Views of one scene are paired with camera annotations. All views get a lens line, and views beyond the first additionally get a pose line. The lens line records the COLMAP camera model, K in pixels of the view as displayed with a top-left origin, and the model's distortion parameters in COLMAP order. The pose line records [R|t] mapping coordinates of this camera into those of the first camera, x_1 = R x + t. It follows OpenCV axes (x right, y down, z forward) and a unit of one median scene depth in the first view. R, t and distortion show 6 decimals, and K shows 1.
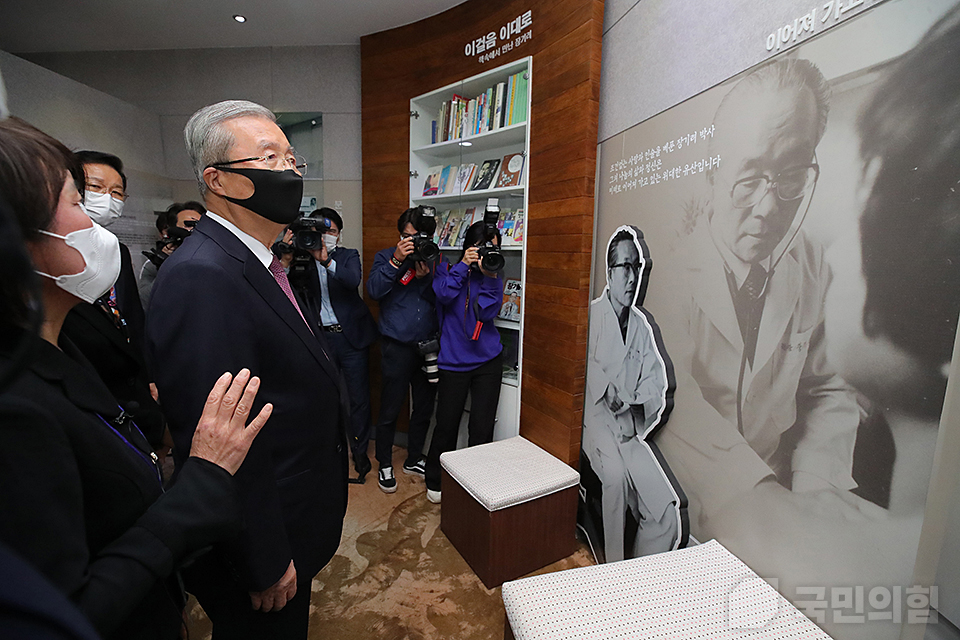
lens RADIAL K [[441.5, 0, 478.4], [0, 441.5, 319.1], [0, 0, 1]] dist [-0.035416, 0.002219]
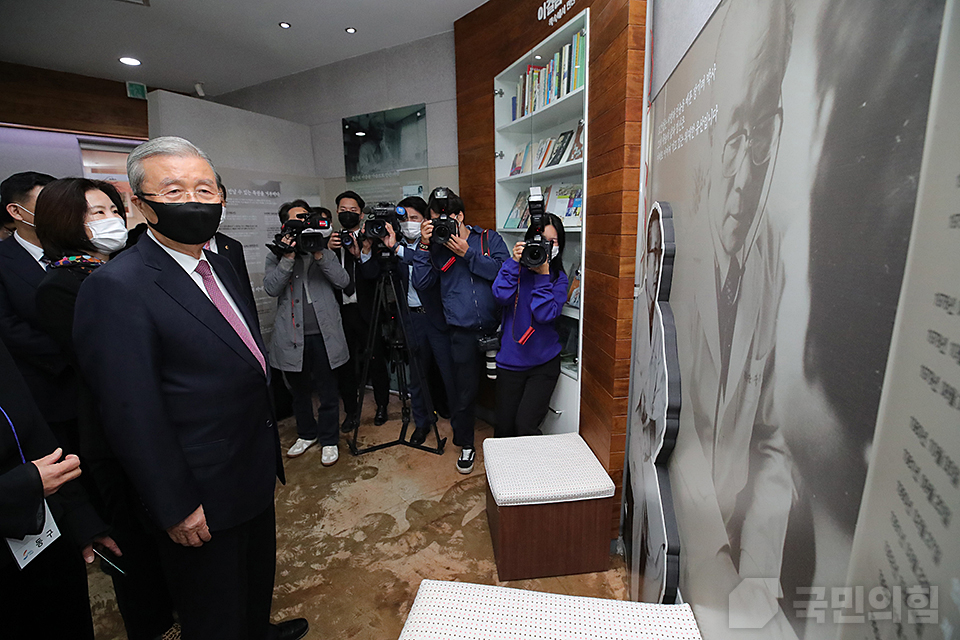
lens RADIAL K [[441.5, 0, 478.8], [0, 441.5, 318.1], [0, 0, 1]] dist [-0.035416, 0.002219]
pose [[0.908875, 0.044676, -0.414669, 0.296510], [-0.020419, 0.997821, 0.062748, -0.032781], [0.416569, -0.048563, 0.907806, 0.088685]]
